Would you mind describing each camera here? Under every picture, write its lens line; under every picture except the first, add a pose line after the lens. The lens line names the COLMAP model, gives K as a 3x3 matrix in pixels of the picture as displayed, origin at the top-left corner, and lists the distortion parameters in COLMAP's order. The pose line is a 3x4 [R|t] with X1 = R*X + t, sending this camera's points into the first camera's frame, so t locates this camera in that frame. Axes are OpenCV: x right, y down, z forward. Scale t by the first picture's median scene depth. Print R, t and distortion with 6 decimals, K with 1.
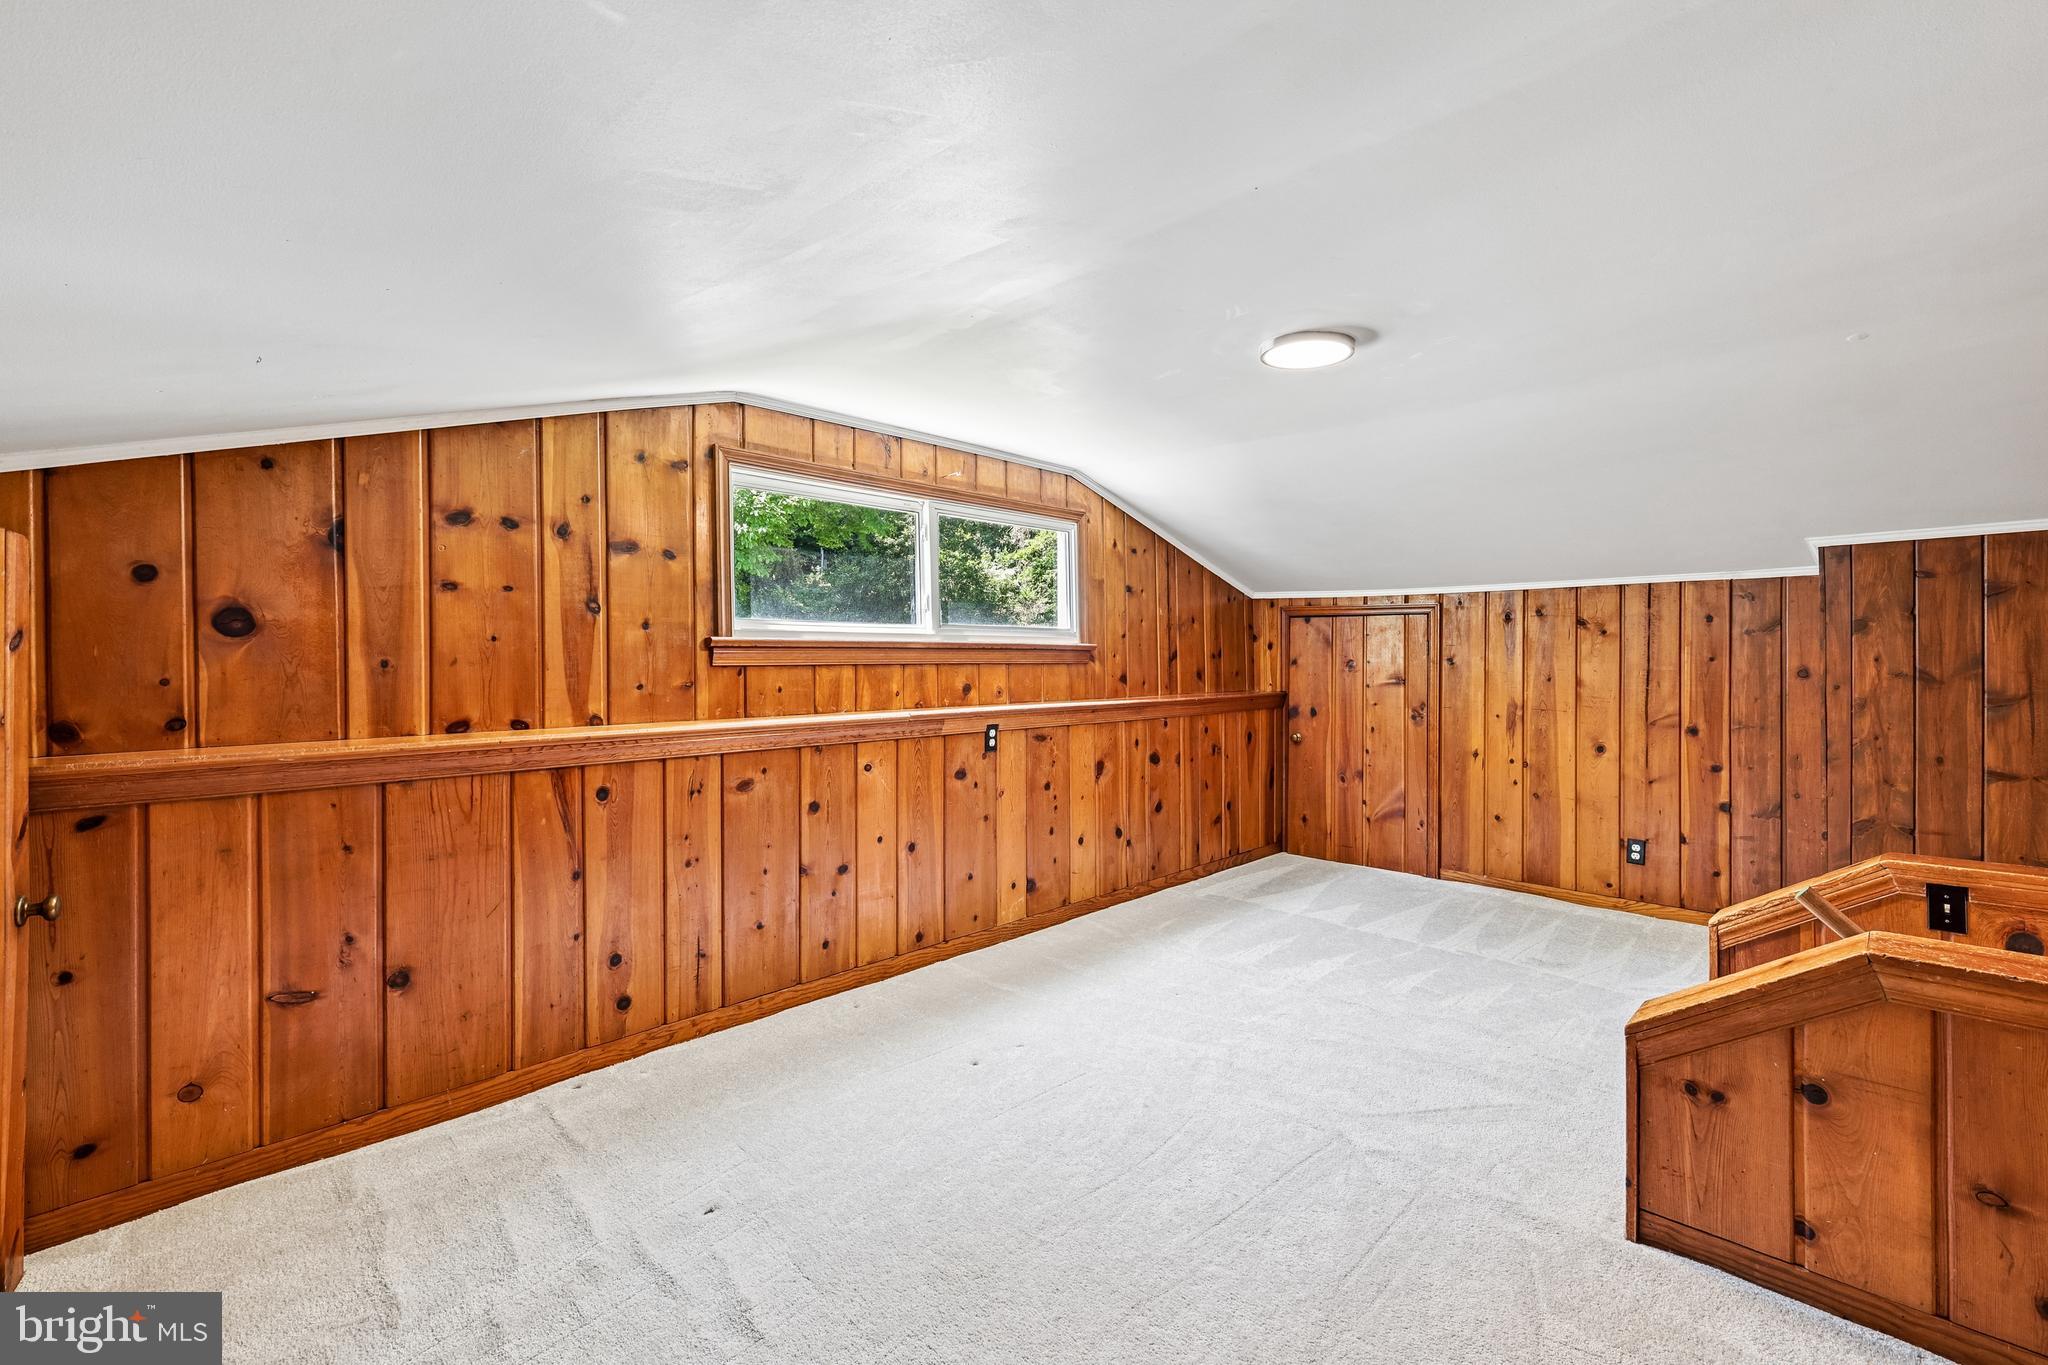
lens RADIAL K [[902.1, 0, 1029.9], [0, 902.1, 674.7], [0, 0, 1]] dist [0.003542, 0.000574]
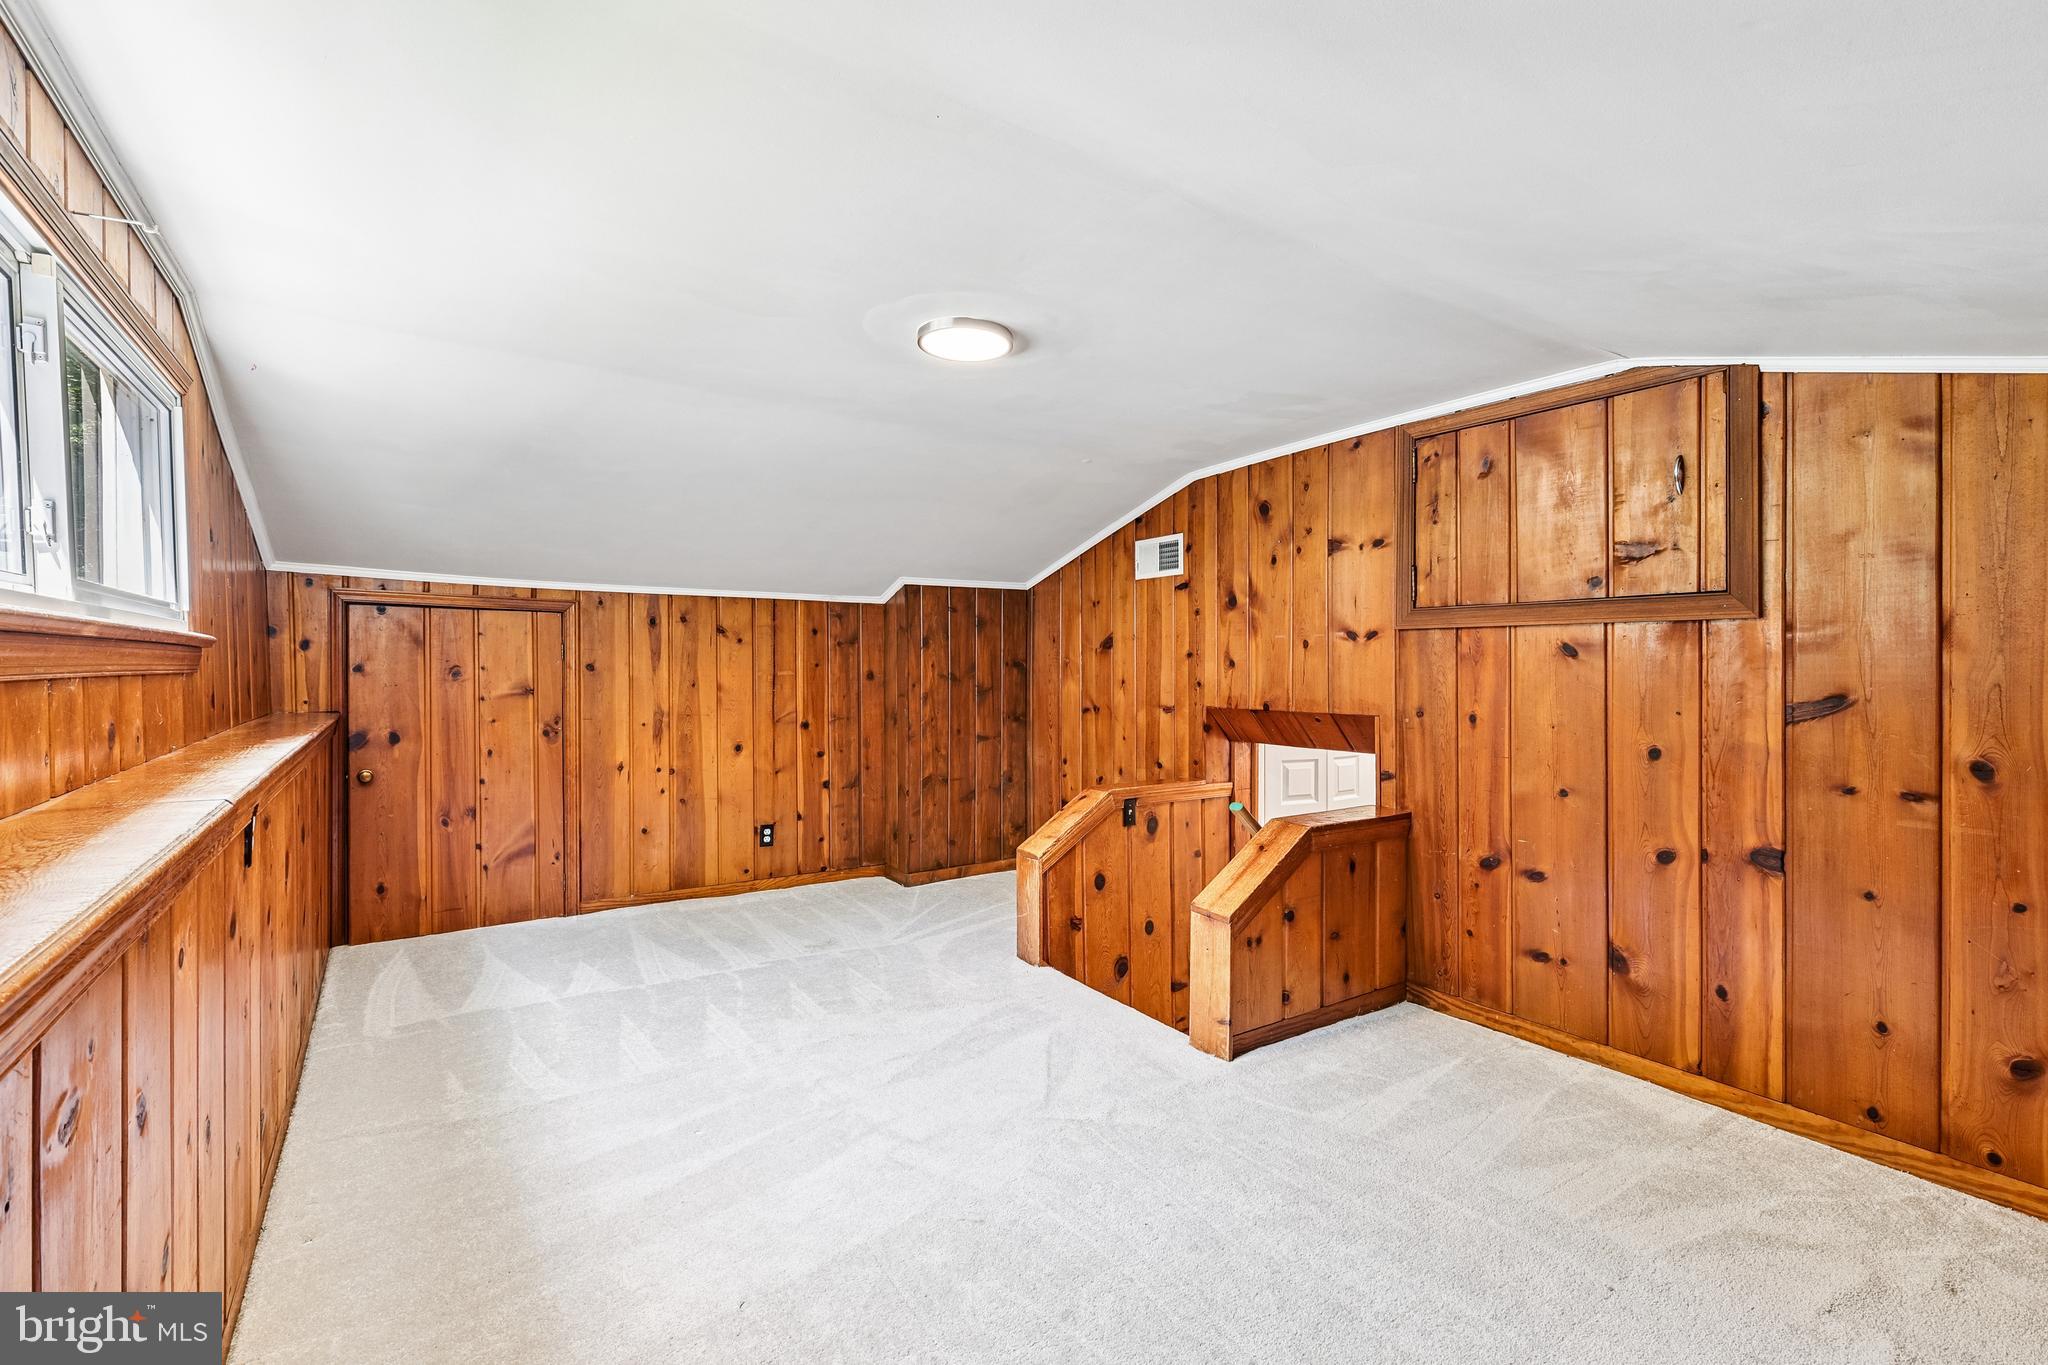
lens RADIAL K [[902.1, 0, 1029.9], [0, 902.1, 674.7], [0, 0, 1]] dist [0.003542, 0.000574]
pose [[0.197091, -0.010425, 0.980330, -0.365627], [0.013649, 0.999876, 0.007889, -0.009687], [-0.980290, 0.011826, 0.197209, 0.445439]]
